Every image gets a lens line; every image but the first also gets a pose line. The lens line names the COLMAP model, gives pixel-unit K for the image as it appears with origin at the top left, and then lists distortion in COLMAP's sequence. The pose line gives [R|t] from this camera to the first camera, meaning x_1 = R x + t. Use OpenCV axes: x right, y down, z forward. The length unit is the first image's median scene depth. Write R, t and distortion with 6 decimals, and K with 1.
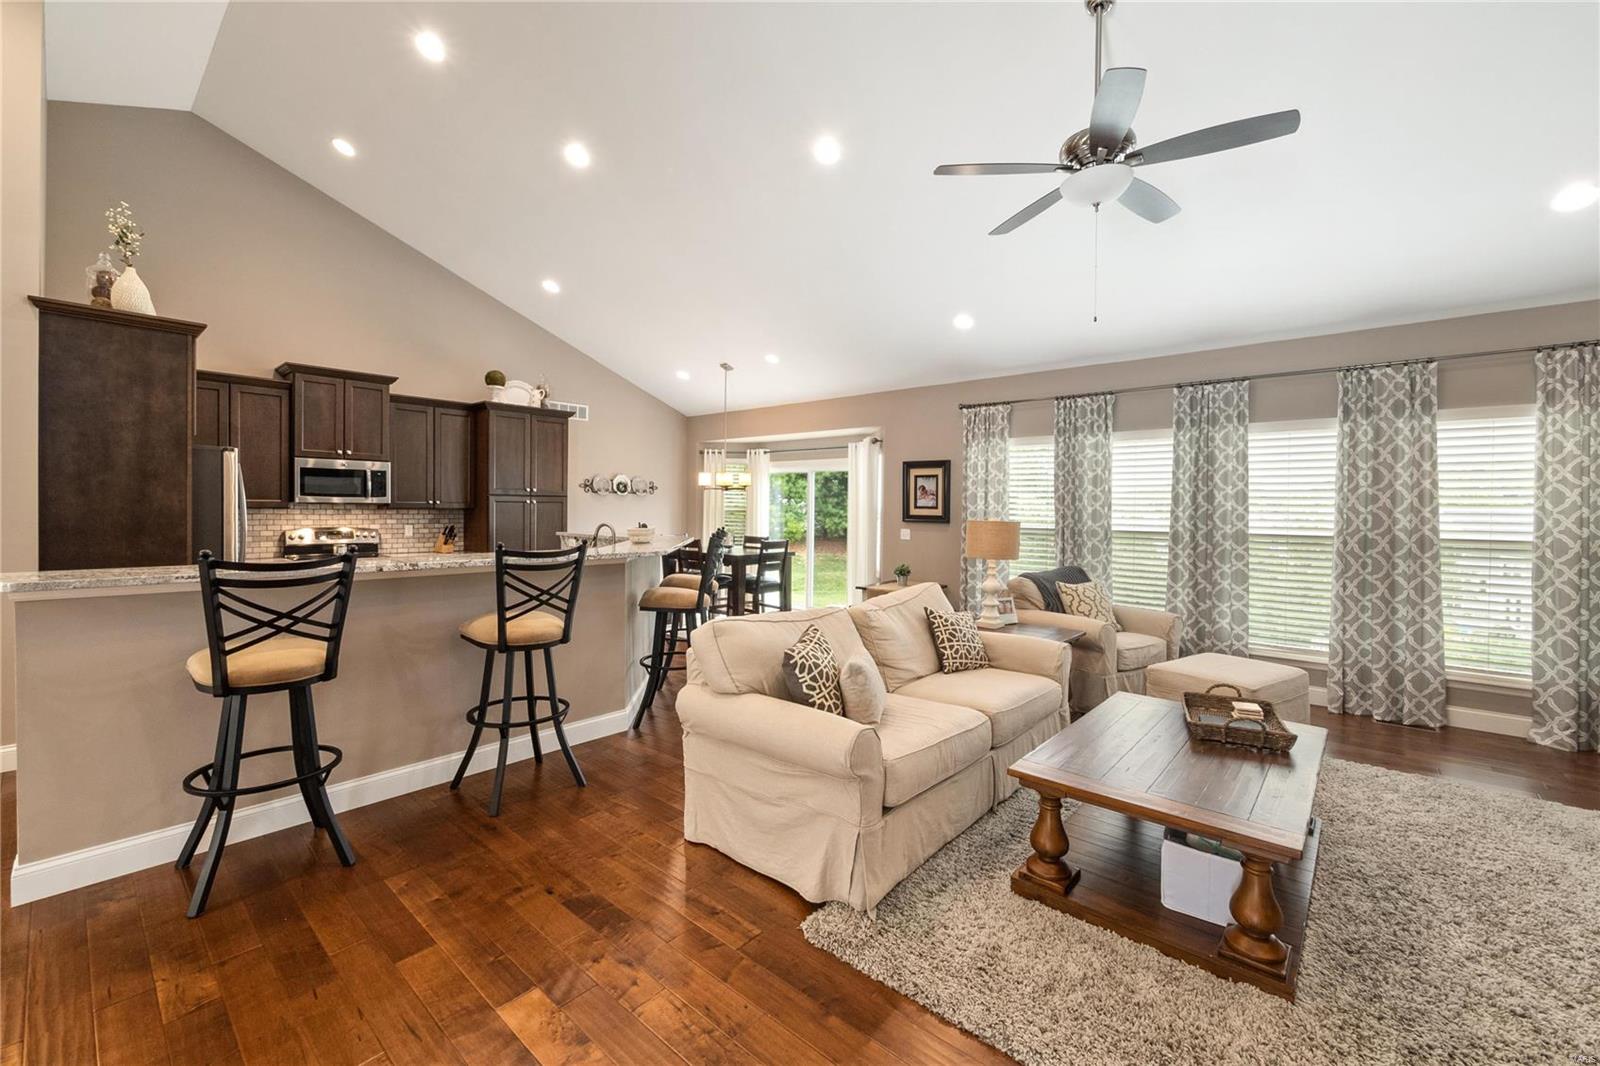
lens RADIAL K [[656.7, 0, 802.3], [0, 656.7, 521.7], [0, 0, 1]] dist [0.000821, 0.000532]
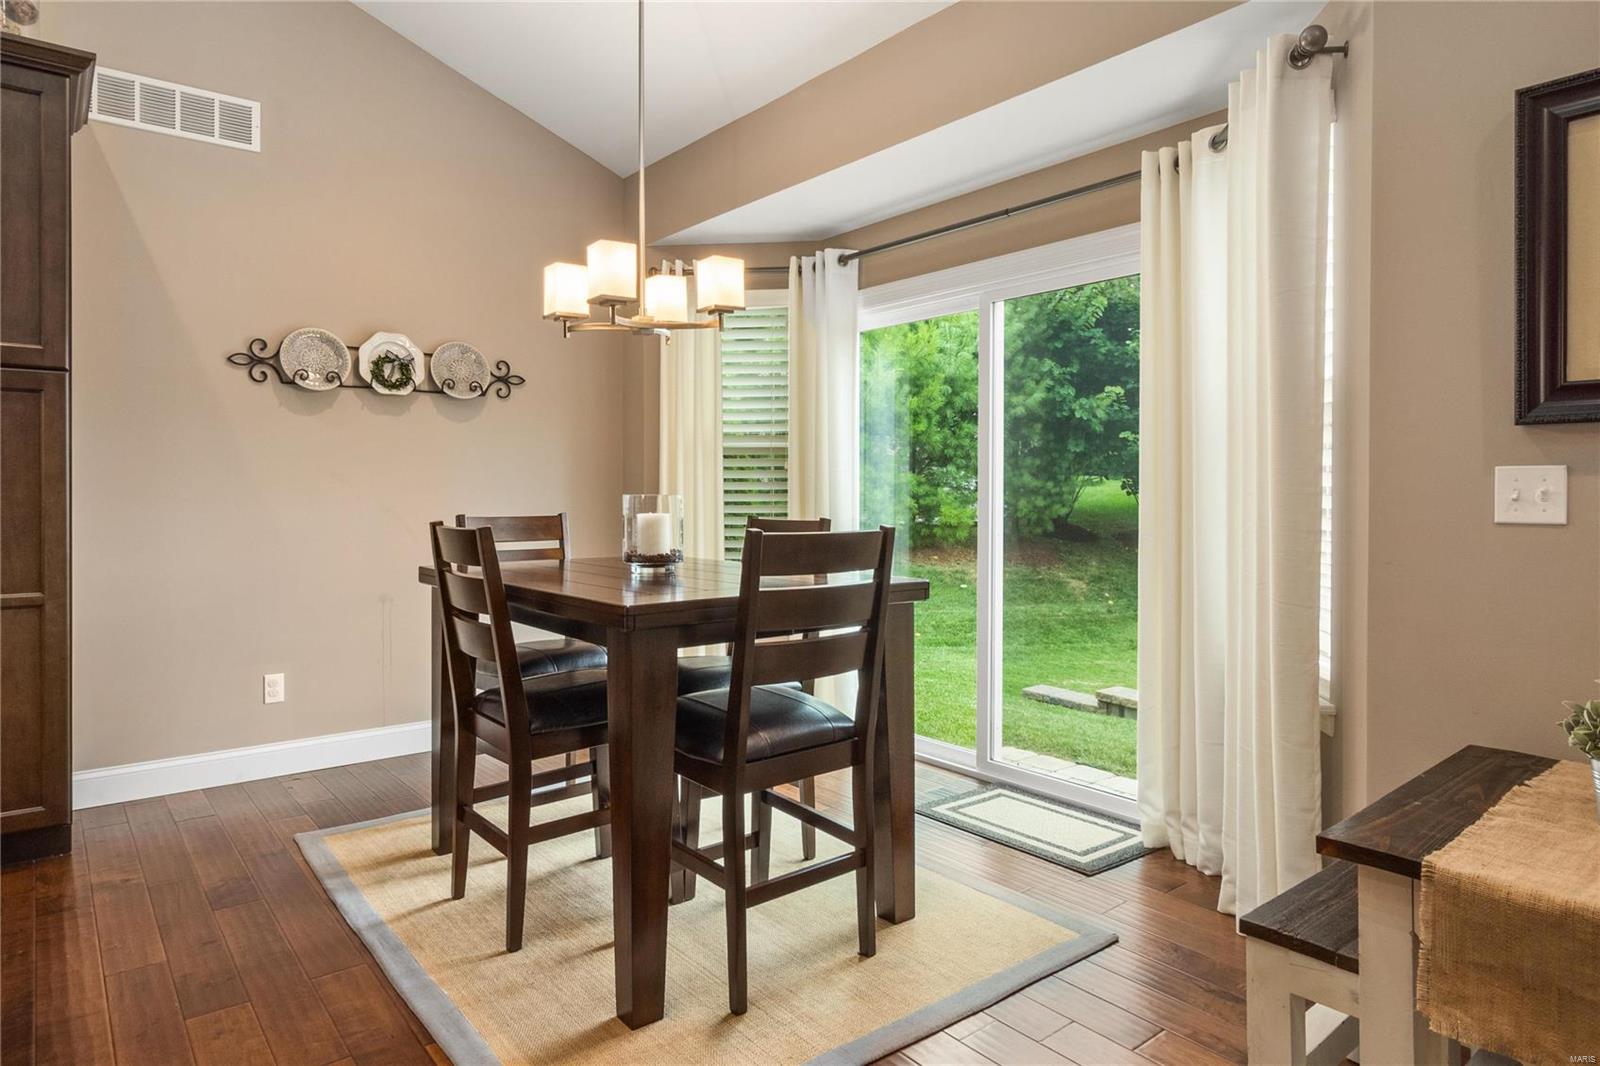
lens RADIAL K [[960.0, 0, 798.6], [0, 960.0, 501.1], [0, 0, 1]] dist [-0.003736, -0.001037]
pose [[0.984029, -0.008281, -0.177816, 0.004141], [0.005271, 0.999835, -0.017396, 0.020431], [0.177931, 0.016181, 0.983910, 0.586174]]
